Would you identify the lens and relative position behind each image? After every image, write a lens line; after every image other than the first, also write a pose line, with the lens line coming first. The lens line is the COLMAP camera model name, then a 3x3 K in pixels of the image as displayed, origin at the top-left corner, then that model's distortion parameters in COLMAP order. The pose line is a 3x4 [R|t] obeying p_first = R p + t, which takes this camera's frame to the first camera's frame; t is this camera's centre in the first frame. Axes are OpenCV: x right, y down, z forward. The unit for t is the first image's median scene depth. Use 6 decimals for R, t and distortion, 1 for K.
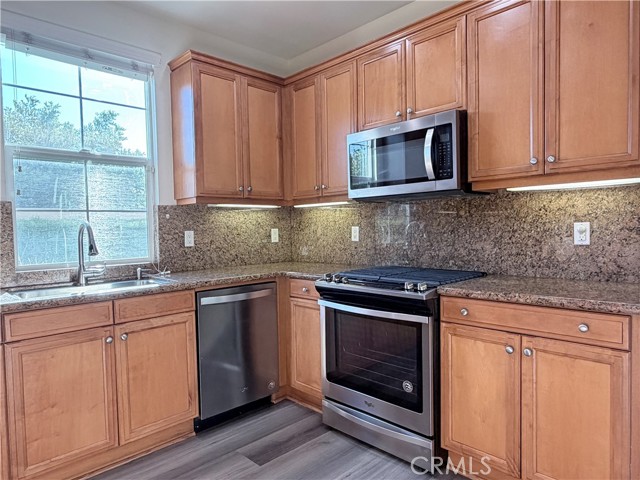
lens RADIAL K [[417.0, 0, 320.0], [0, 417.0, 240.0], [0, 0, 1]] dist [0.006332, 0.000642]
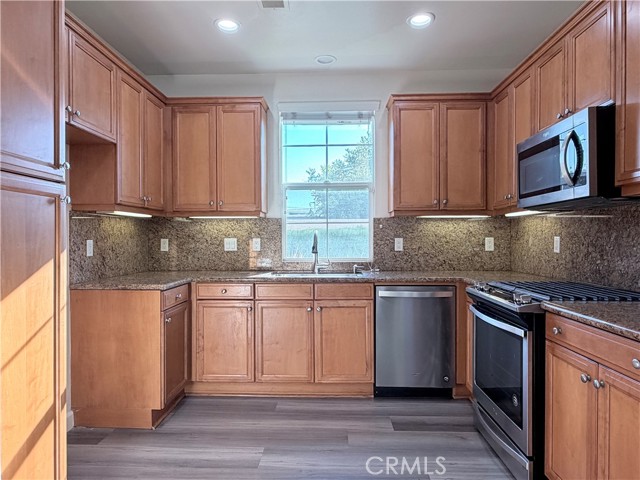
lens RADIAL K [[417.0, 0, 320.0], [0, 417.0, 240.0], [0, 0, 1]] dist [0.006332, 0.000642]
pose [[0.694627, 0.021379, -0.719053, 0.439521], [-0.033450, 0.999437, -0.002598, -0.005941], [0.718592, 0.025857, 0.694951, -0.018045]]
